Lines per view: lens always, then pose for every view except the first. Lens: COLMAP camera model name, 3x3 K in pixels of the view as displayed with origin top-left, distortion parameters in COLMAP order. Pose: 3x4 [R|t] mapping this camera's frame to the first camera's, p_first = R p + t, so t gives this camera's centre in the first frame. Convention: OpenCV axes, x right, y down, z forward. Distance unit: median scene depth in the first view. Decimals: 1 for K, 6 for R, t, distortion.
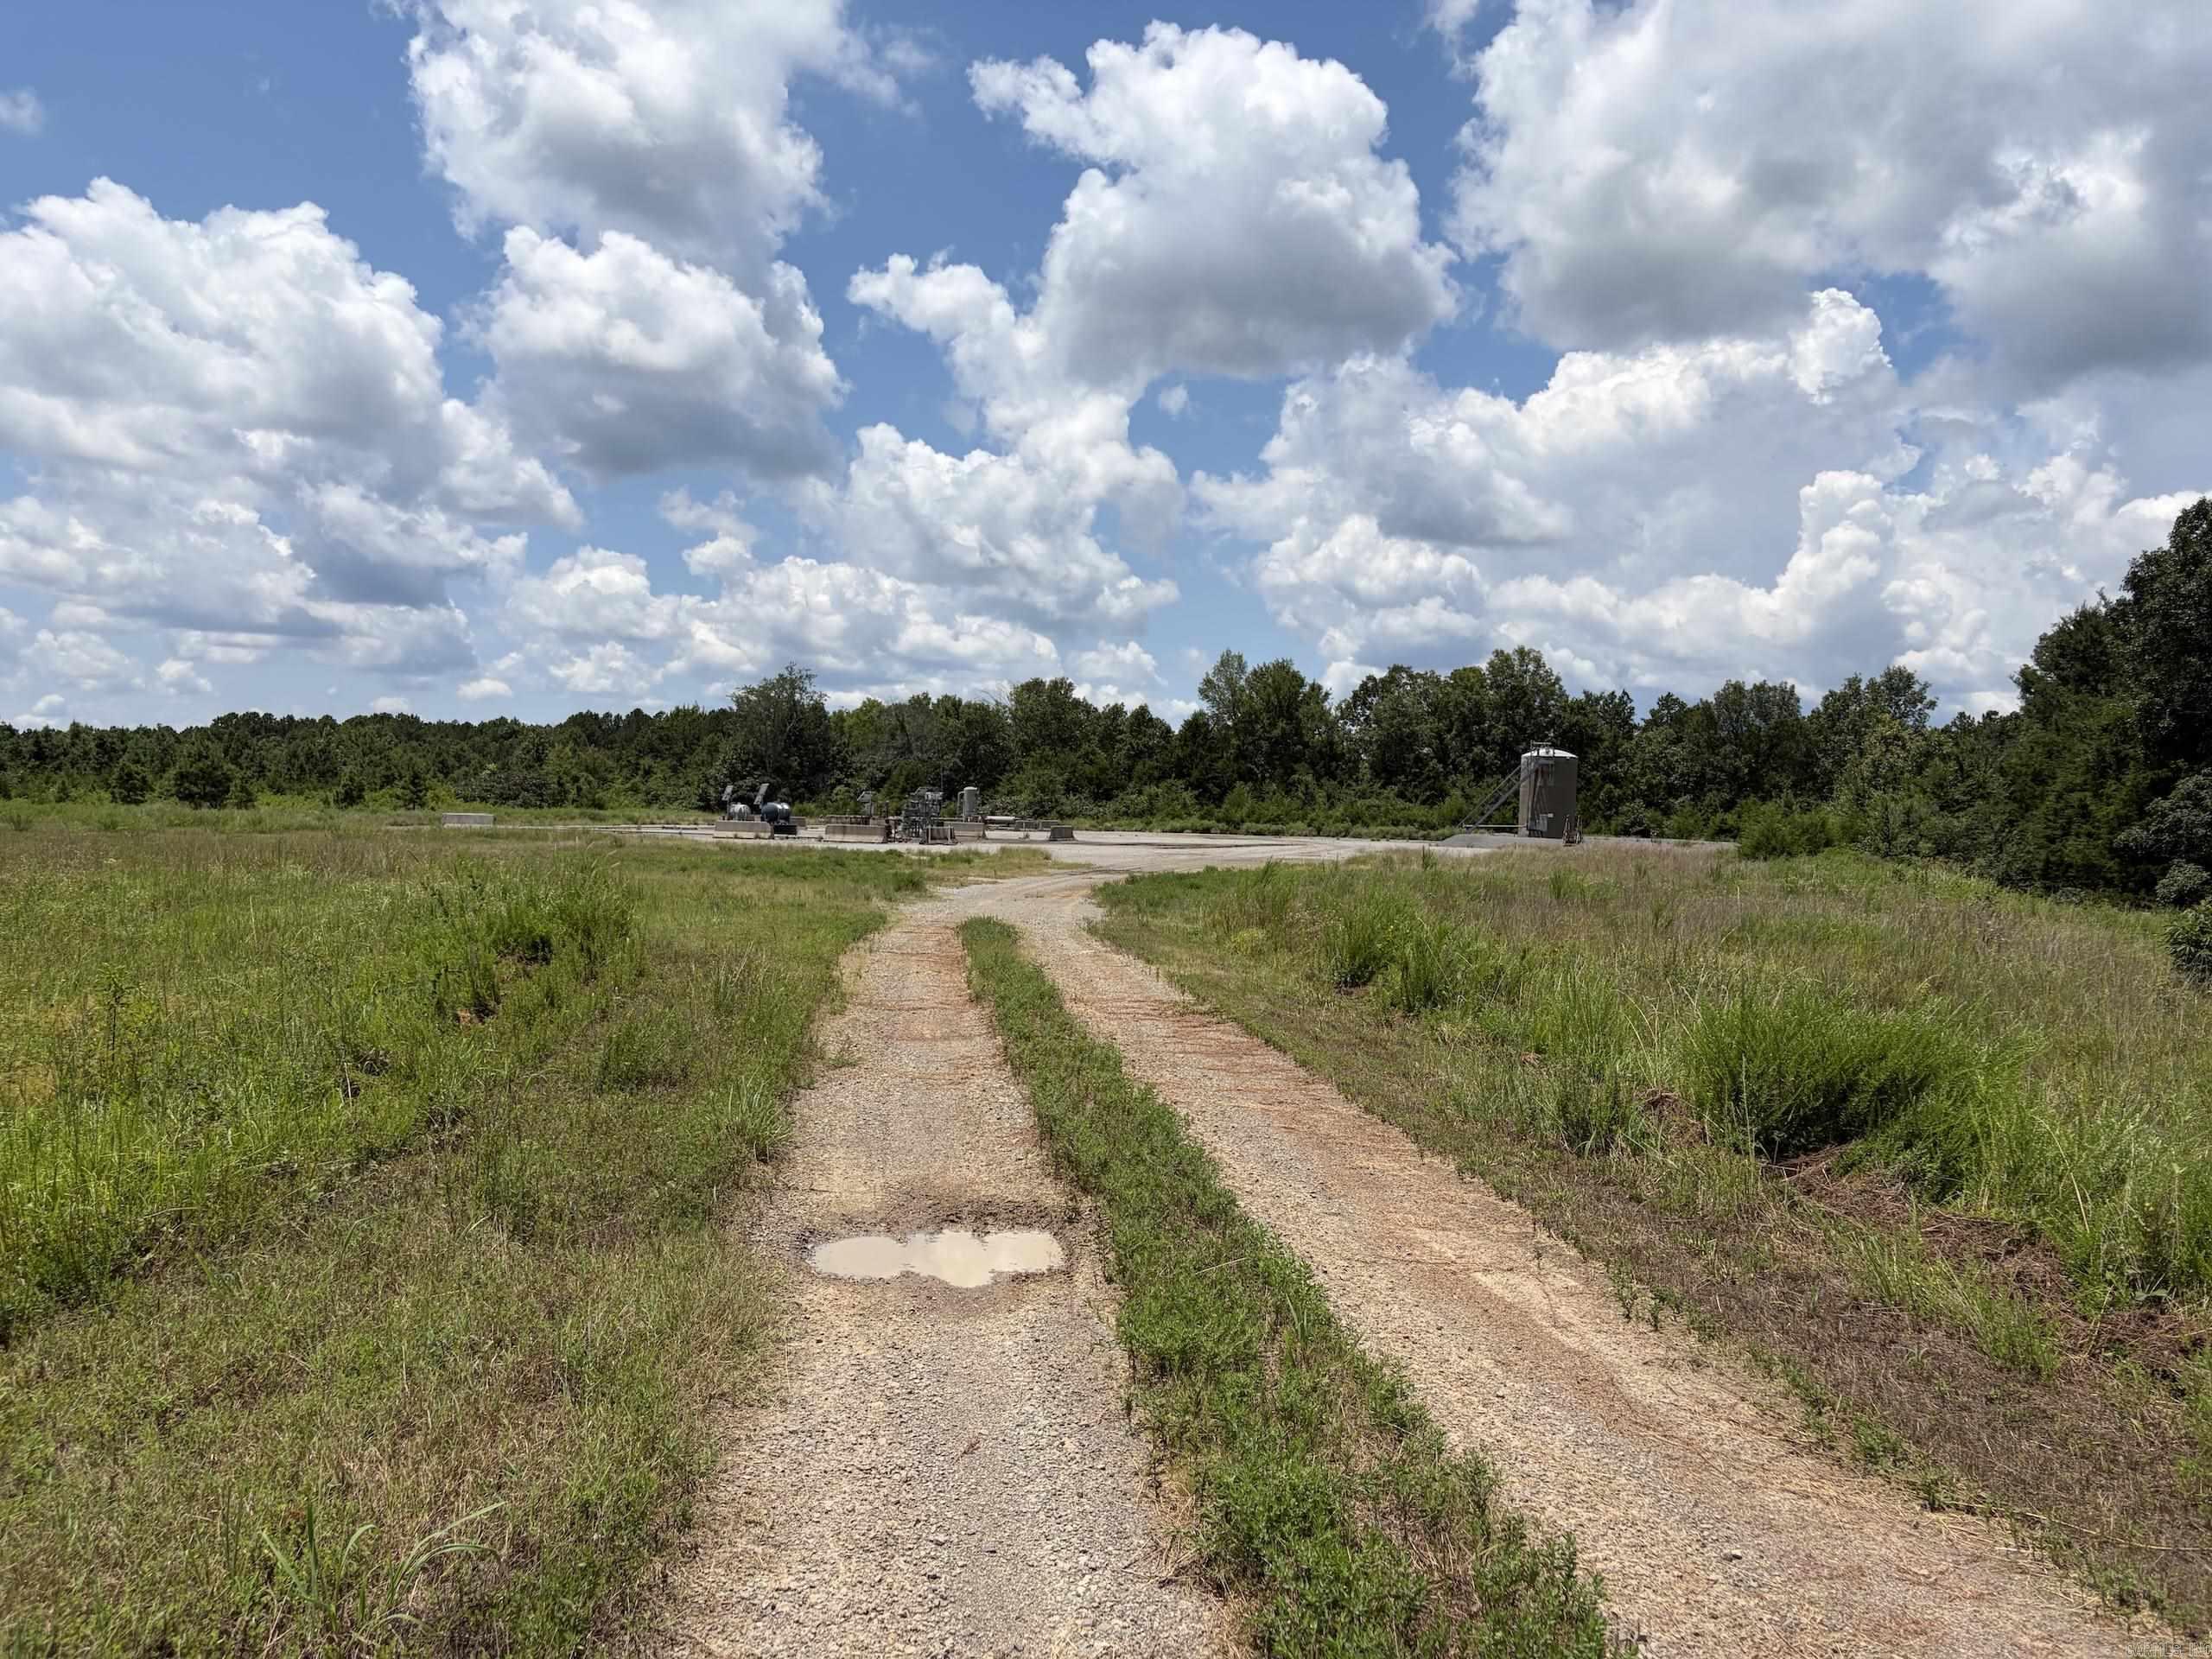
lens RADIAL K [[1669.7, 0, 1106.0], [0, 1669.7, 829.5], [0, 0, 1]] dist [0.023120, -0.007289]
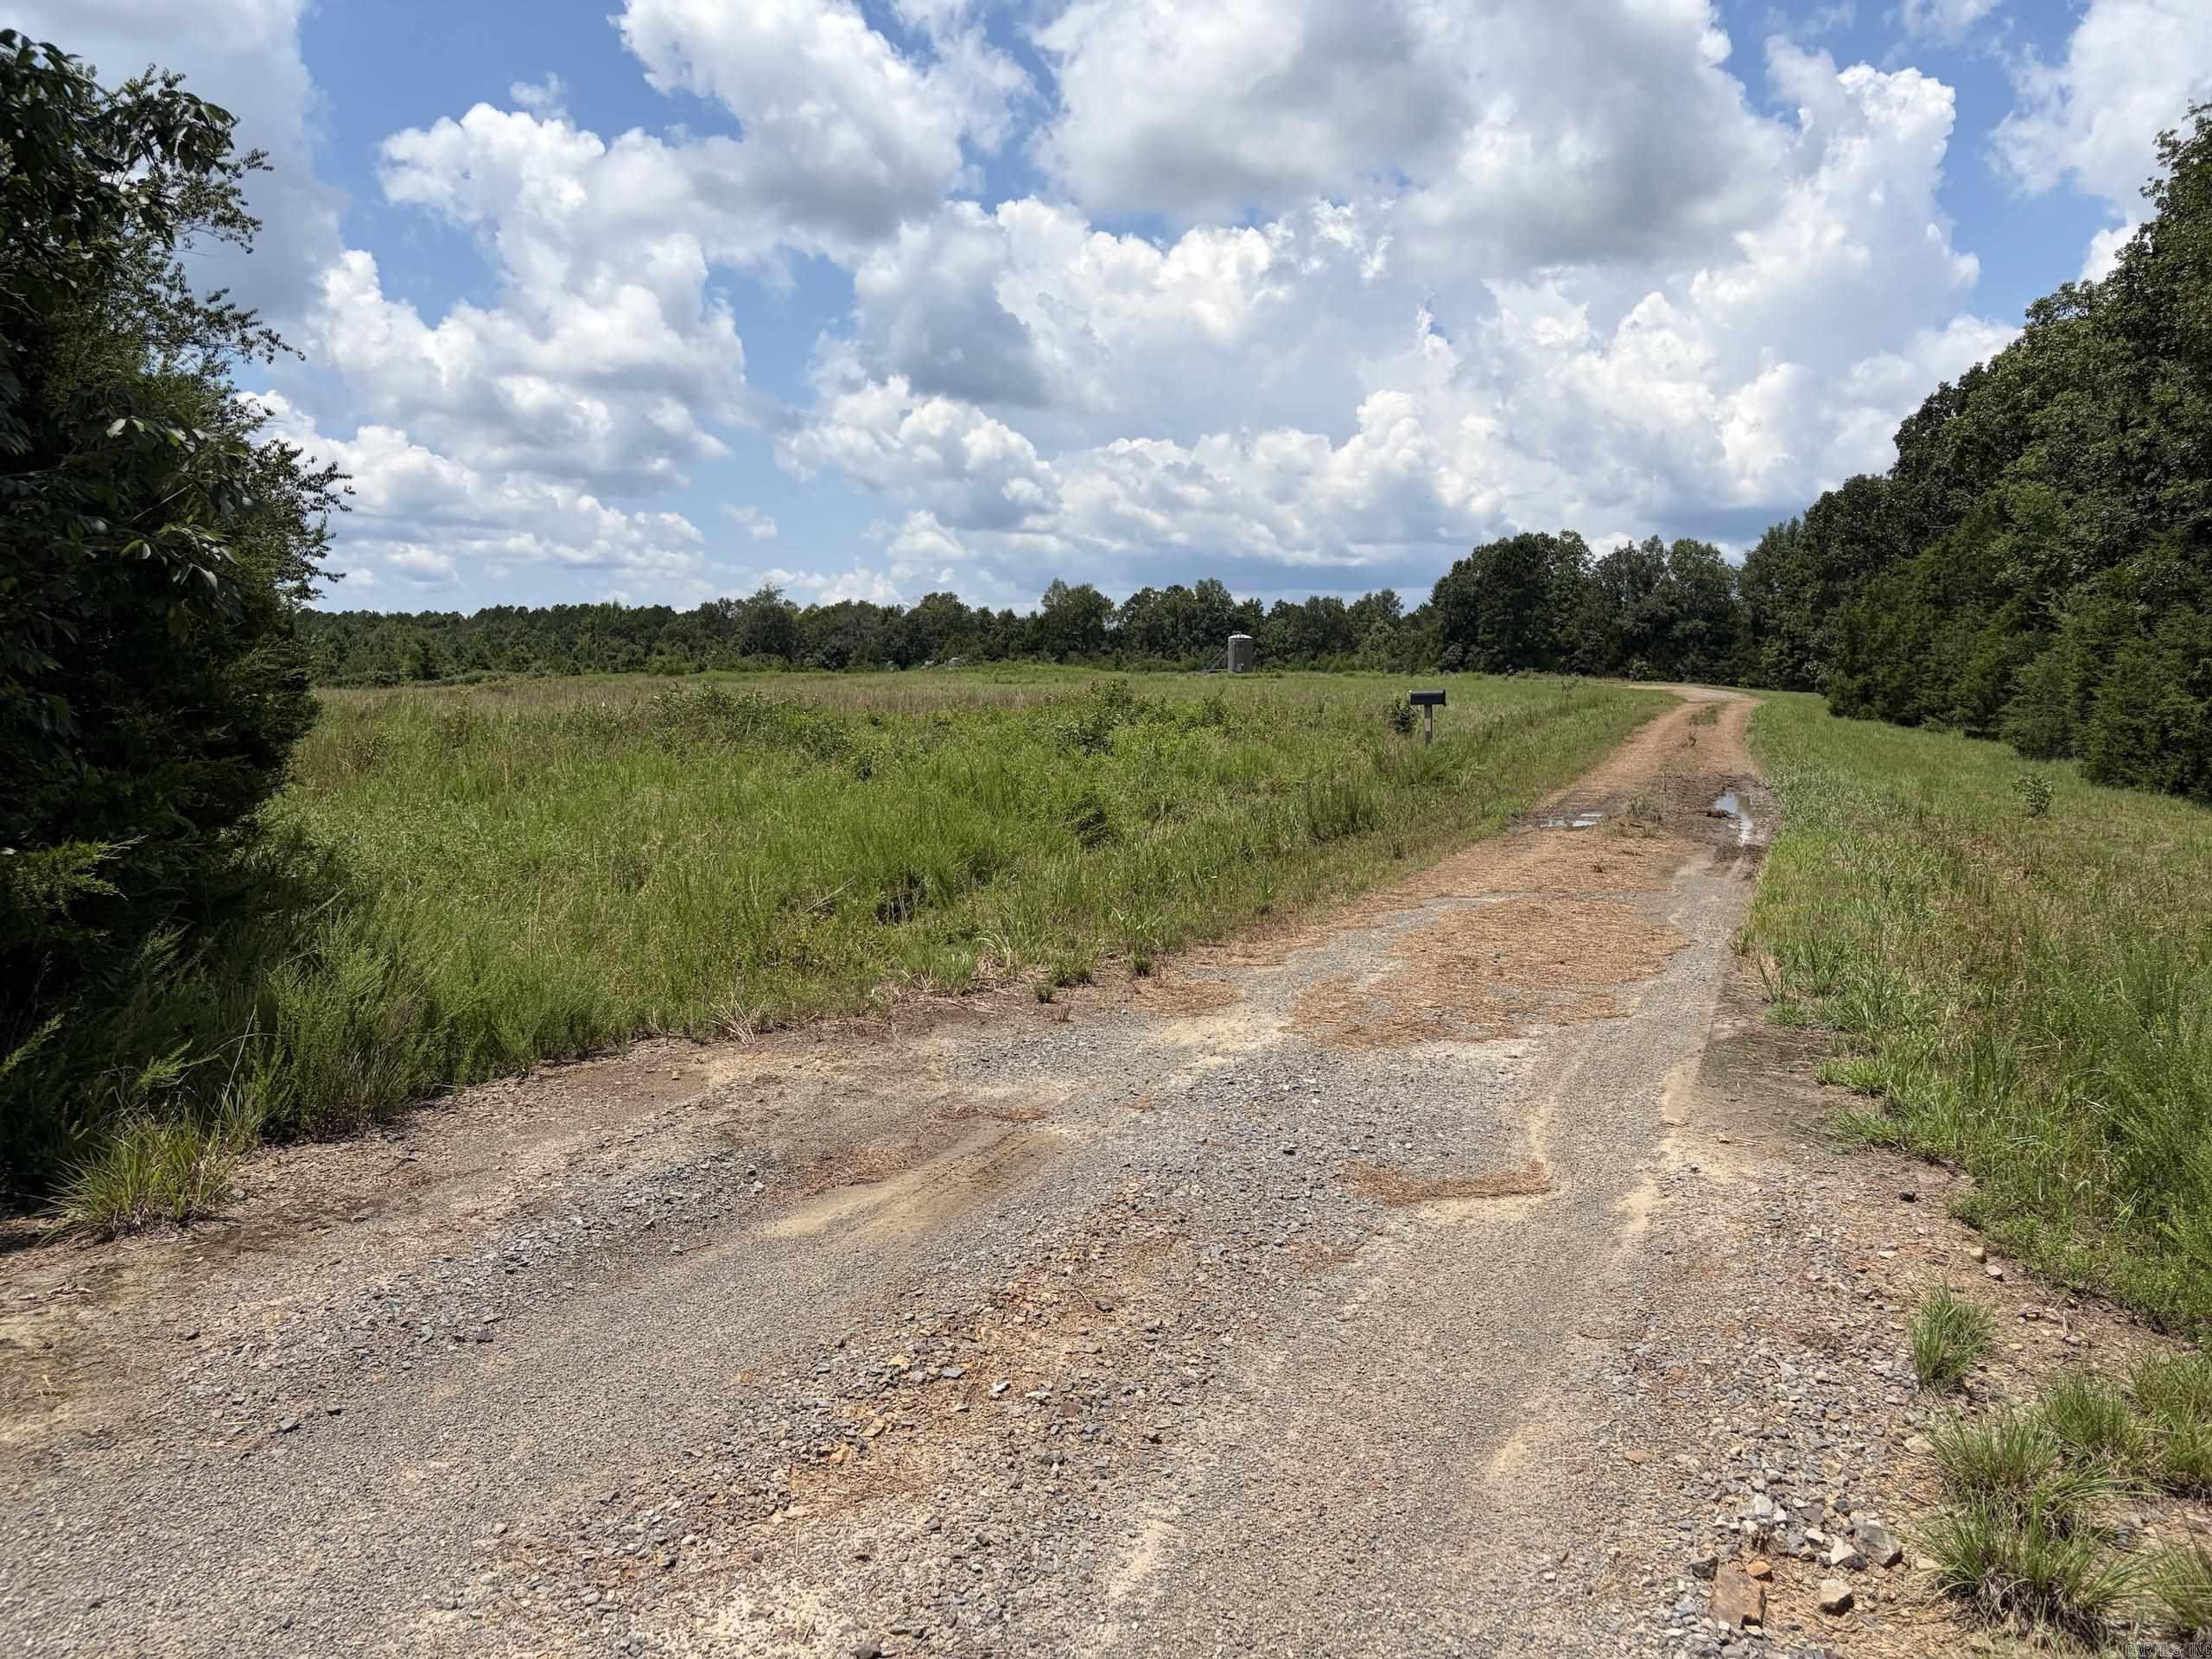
lens RADIAL K [[1684.3, 0, 1106.0], [0, 1684.3, 829.5], [0, 0, 1]] dist [0.043564, -0.028882]
pose [[0.968332, -0.046625, 0.245272, -0.366474], [0.026463, 0.996041, 0.084864, 0.012411], [-0.248258, -0.075686, 0.965733, -0.886582]]
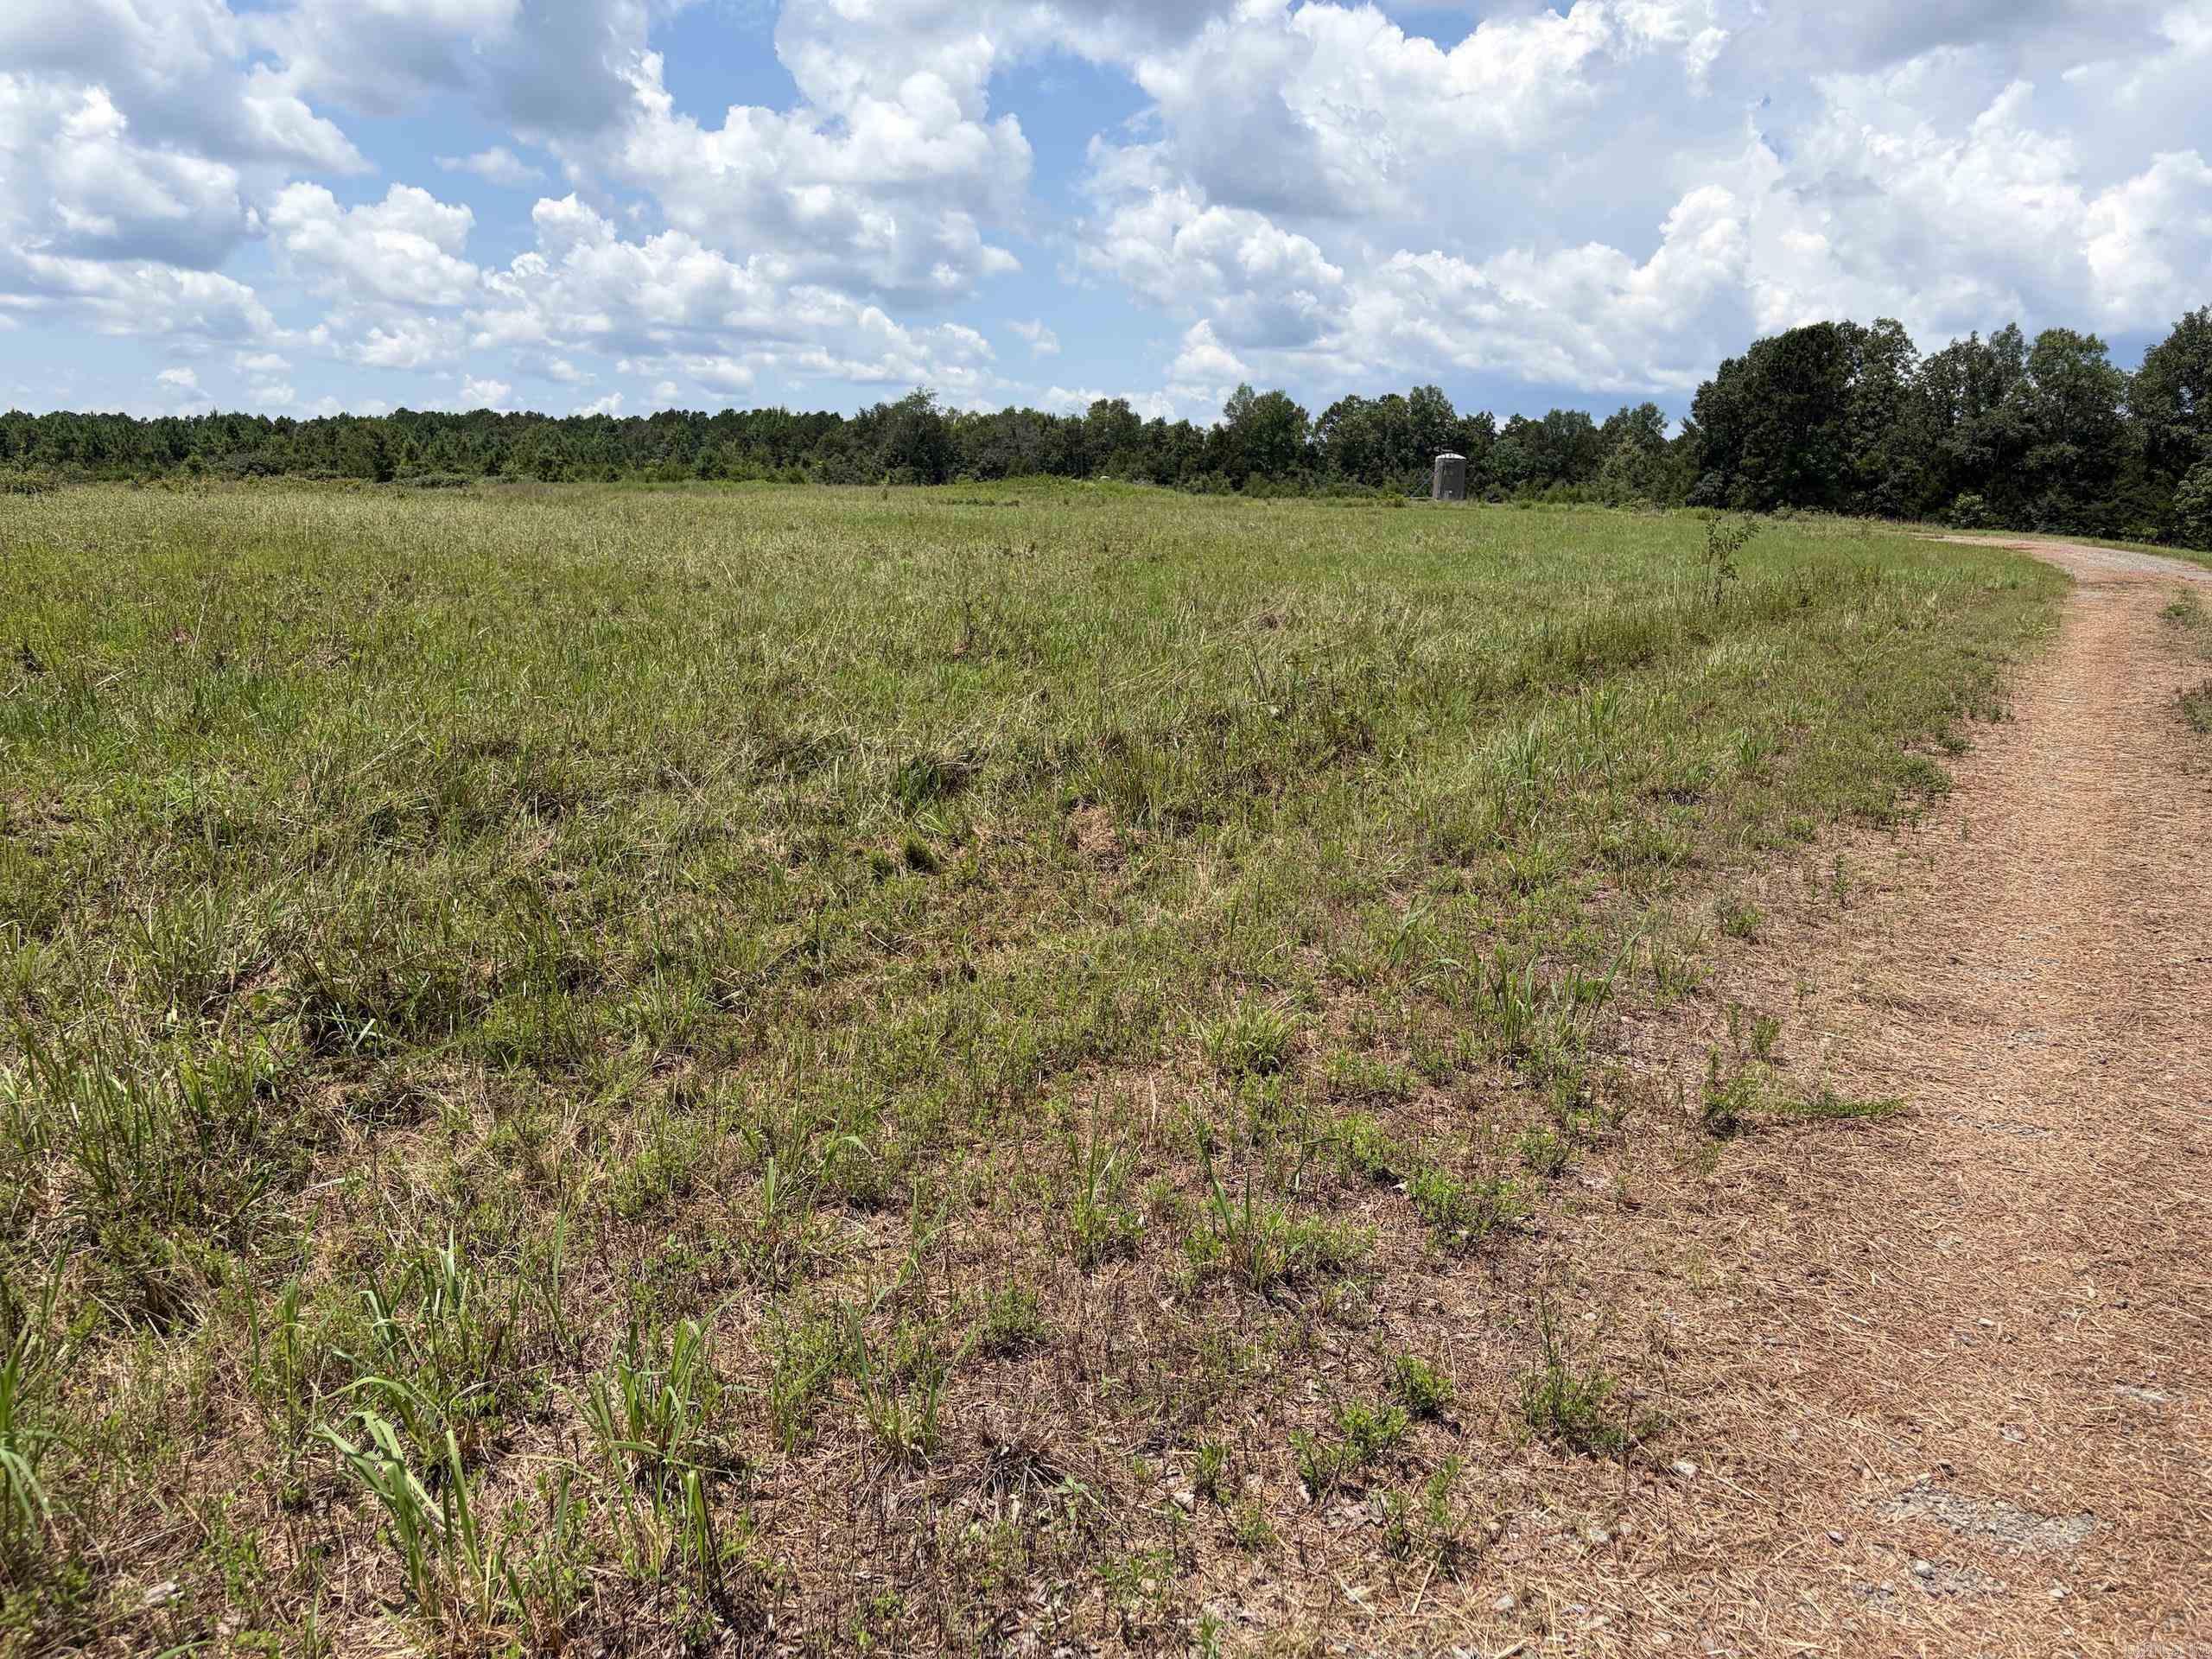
lens RADIAL K [[1669.7, 0, 1106.0], [0, 1669.7, 829.5], [0, 0, 1]] dist [0.023120, -0.007289]
pose [[0.995899, -0.018518, 0.088556, -0.214546], [0.001615, 0.982311, 0.187249, 0.008913], [-0.090457, -0.186338, 0.978313, -0.634393]]
